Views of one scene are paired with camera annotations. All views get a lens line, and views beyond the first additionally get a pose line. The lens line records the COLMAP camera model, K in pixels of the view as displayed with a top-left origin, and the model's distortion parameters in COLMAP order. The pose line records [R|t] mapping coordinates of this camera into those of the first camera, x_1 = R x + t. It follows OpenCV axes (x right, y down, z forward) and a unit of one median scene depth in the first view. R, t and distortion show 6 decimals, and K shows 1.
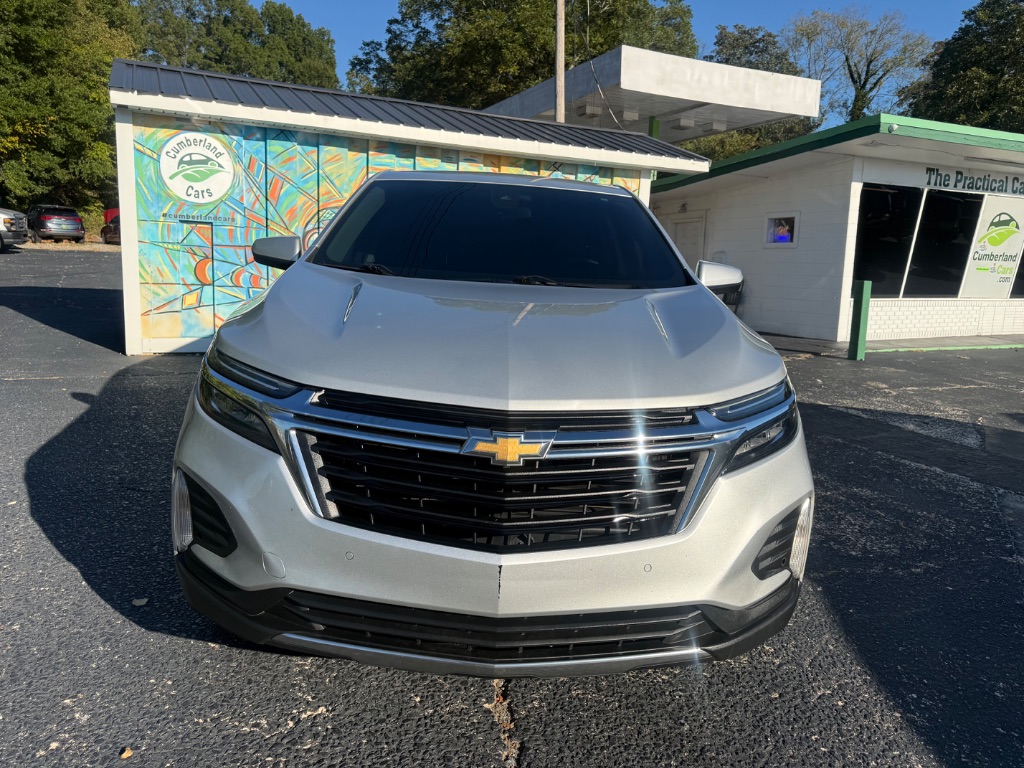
lens RADIAL K [[736.0, 0, 507.9], [0, 736.0, 381.9], [0, 0, 1]] dist [0.037709, -0.040937]
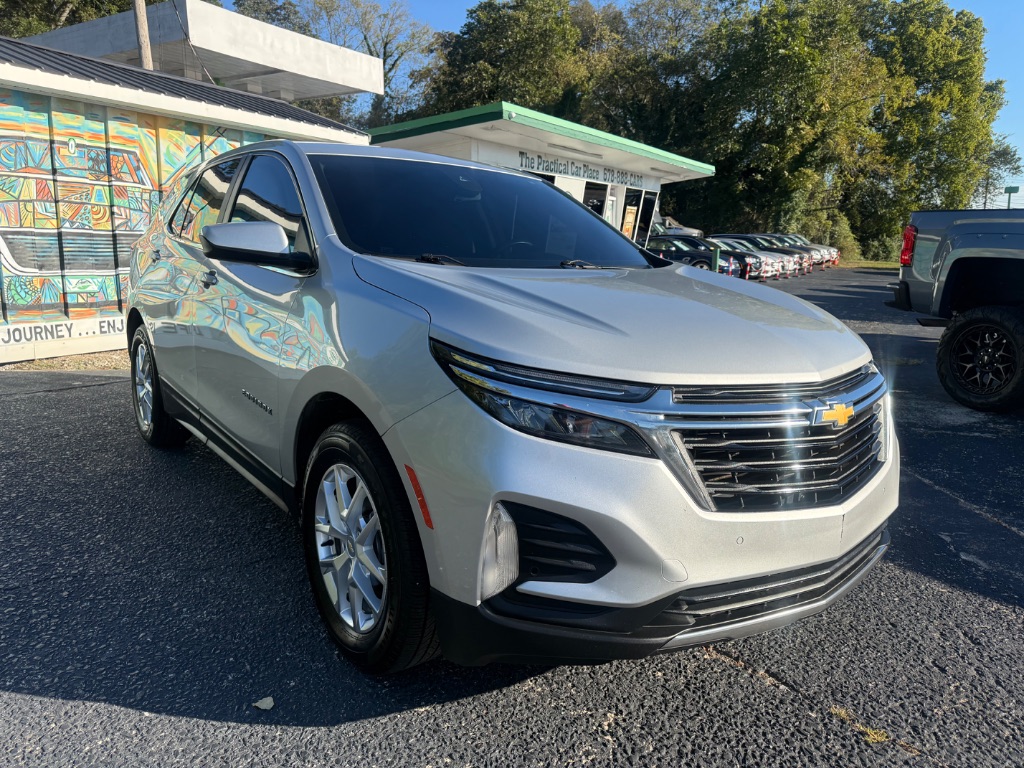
lens RADIAL K [[736.0, 0, 507.9], [0, 736.0, 381.9], [0, 0, 1]] dist [0.037709, -0.040937]
pose [[0.828423, -0.129039, 0.545036, -0.068451], [0.107956, 0.991639, 0.070687, -0.006305], [-0.549601, 0.000281, 0.835427, 0.020621]]
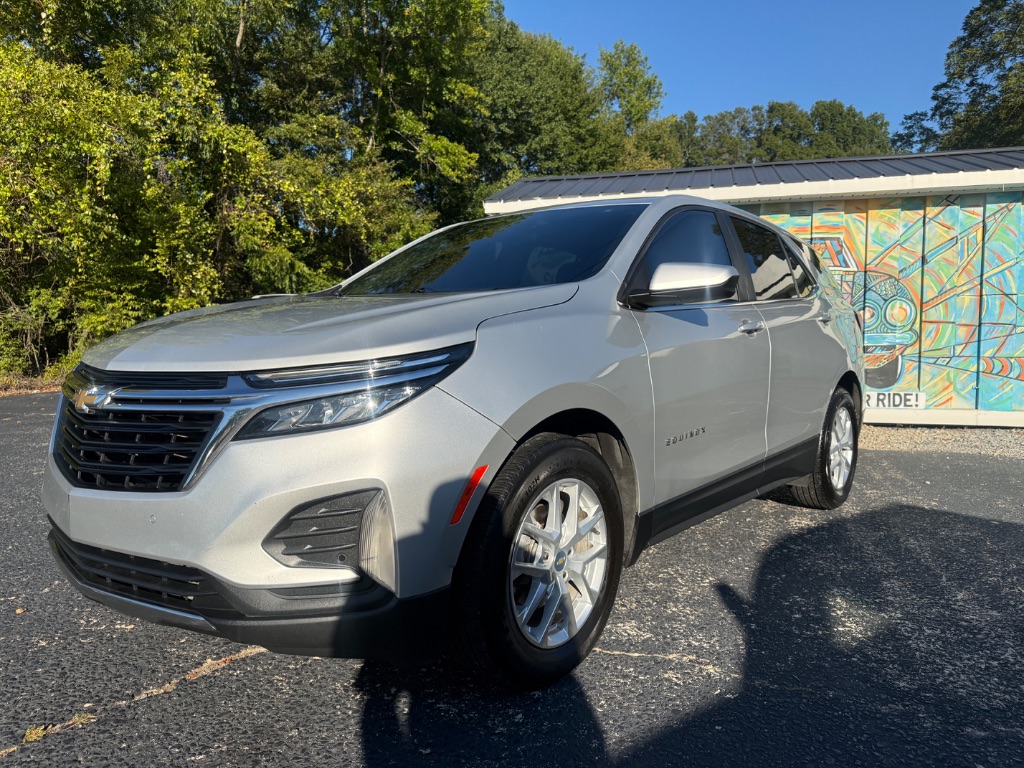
lens RADIAL K [[743.2, 0, 512.0], [0, 743.2, 384.0], [0, 0, 1]] dist [0.001563, 0.000538]
pose [[0.768529, -0.015250, -0.639633, 0.085299], [-0.063158, 0.993025, -0.099562, 0.009286], [0.636689, 0.116914, 0.762206, 0.032961]]
